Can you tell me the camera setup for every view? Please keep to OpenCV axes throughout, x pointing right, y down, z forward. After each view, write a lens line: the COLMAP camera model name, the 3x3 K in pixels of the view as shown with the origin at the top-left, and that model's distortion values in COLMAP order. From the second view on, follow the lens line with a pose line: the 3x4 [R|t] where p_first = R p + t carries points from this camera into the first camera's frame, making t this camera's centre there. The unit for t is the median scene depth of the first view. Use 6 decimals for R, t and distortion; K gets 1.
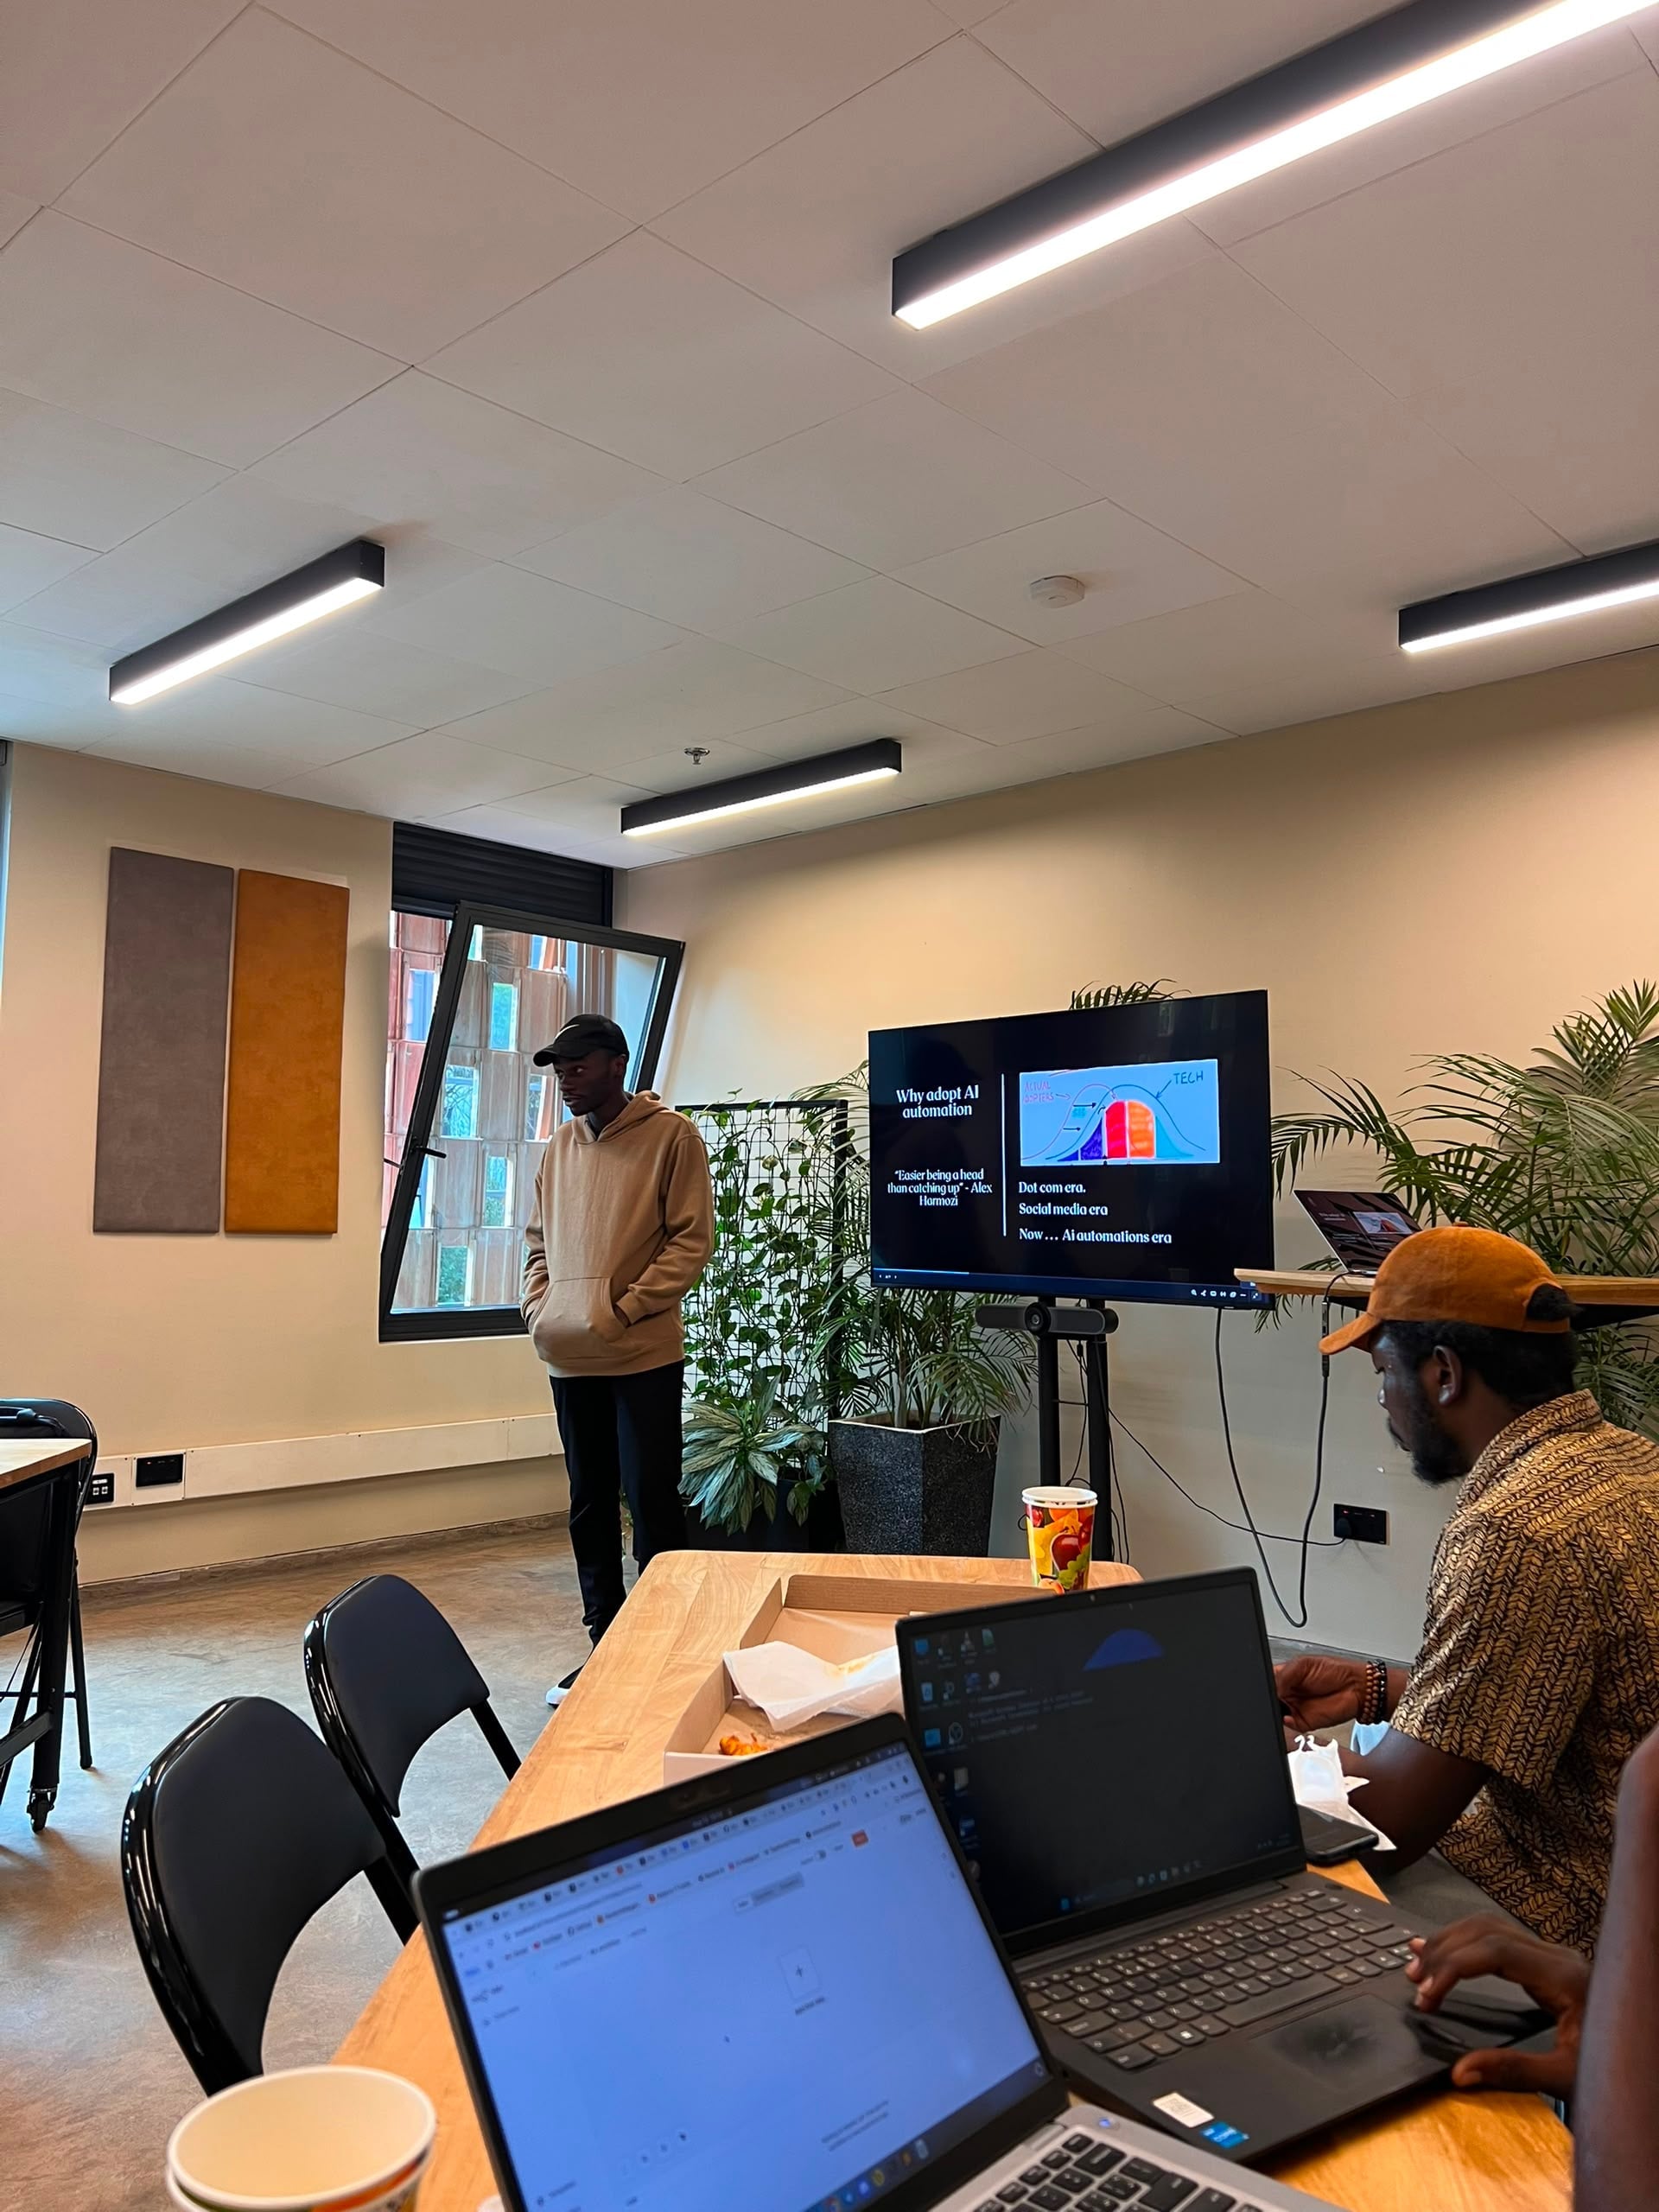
lens RADIAL K [[1666.7, 0, 829.5], [0, 1666.7, 1106.0], [0, 0, 1]] dist [-0.003335, -0.001022]
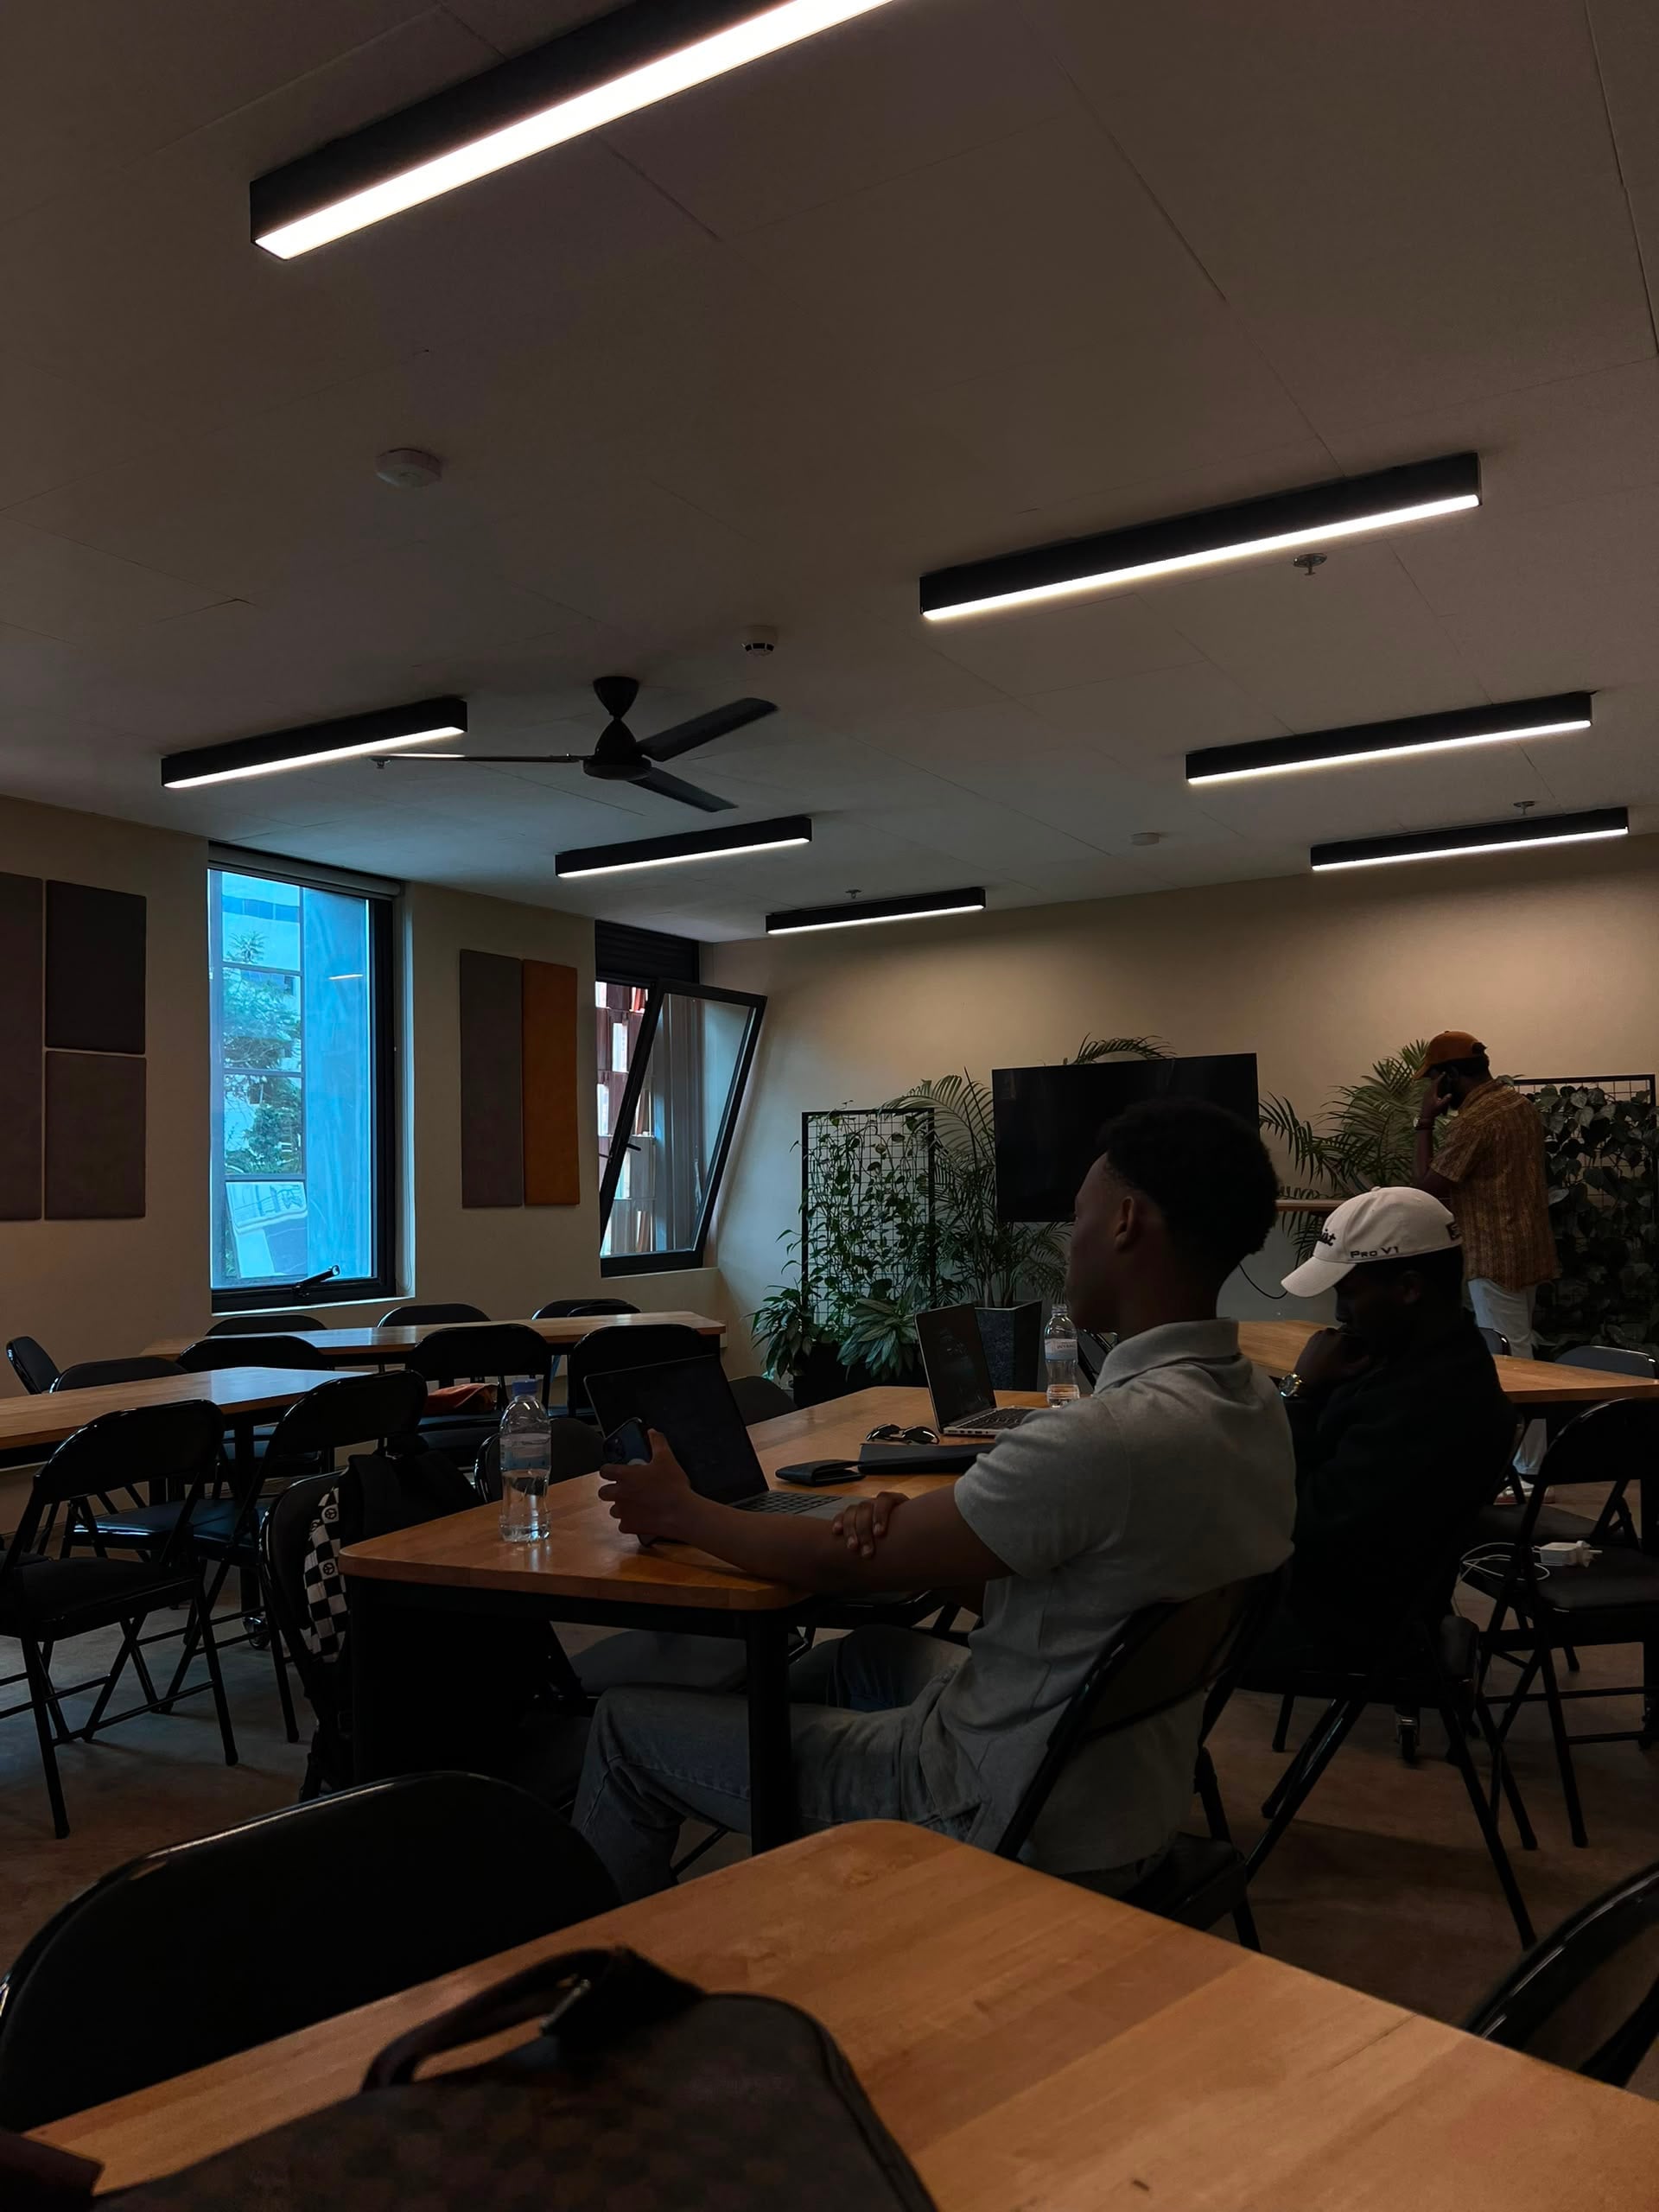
lens RADIAL K [[1605.7, 0, 829.5], [0, 1605.7, 1106.0], [0, 0, 1]] dist [-0.124404, -0.000408]
pose [[0.977469, -0.022005, 0.209930, -0.393387], [0.018266, 0.999638, 0.019735, -0.035714], [-0.210289, -0.015455, 0.977517, -0.446398]]
